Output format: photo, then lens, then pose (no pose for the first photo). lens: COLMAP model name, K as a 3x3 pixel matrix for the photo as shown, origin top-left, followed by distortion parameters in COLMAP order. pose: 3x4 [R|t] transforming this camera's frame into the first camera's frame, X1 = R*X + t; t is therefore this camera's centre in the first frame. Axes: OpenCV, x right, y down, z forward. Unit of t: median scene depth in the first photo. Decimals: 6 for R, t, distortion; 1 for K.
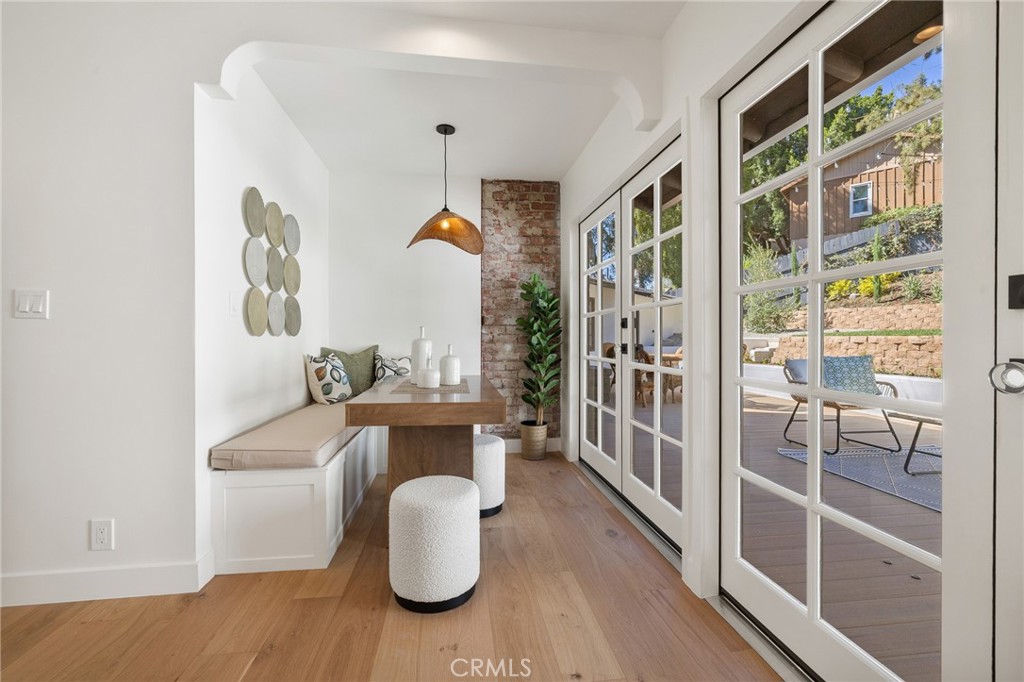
lens RADIAL K [[433.0, 0, 509.6], [0, 433.0, 339.6], [0, 0, 1]] dist [0.002314, -0.000093]
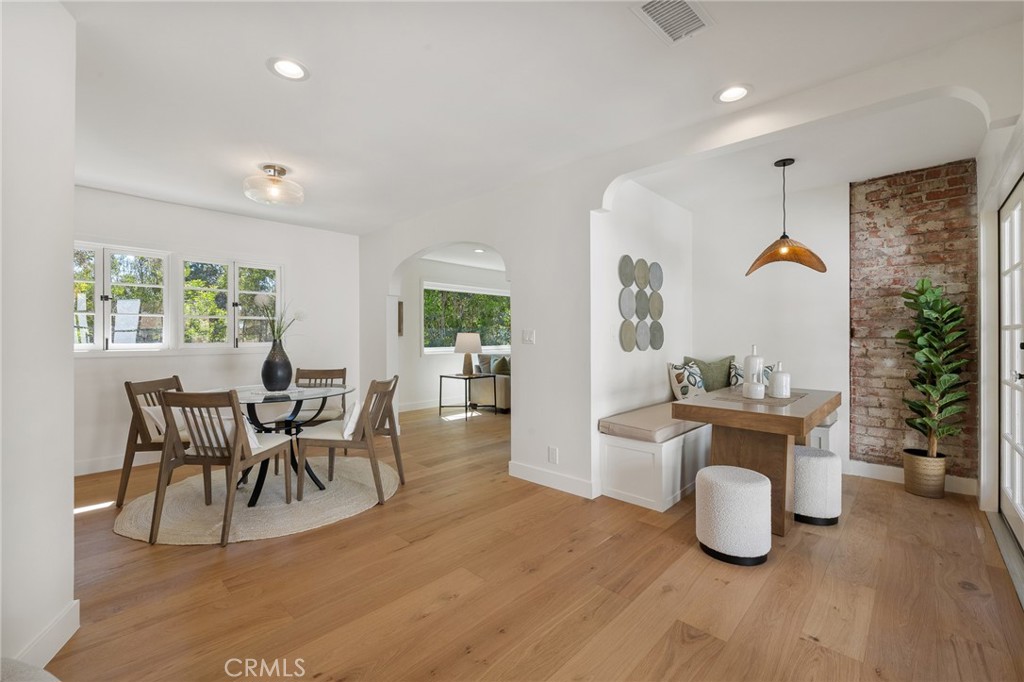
lens RADIAL K [[433.0, 0, 507.3], [0, 433.0, 343.0], [0, 0, 1]] dist [0.002314, -0.000093]
pose [[0.626385, 0.011667, -0.779426, 0.267842], [0.001137, 0.999873, 0.015880, -0.050798], [0.779513, -0.010833, 0.626293, -0.226206]]
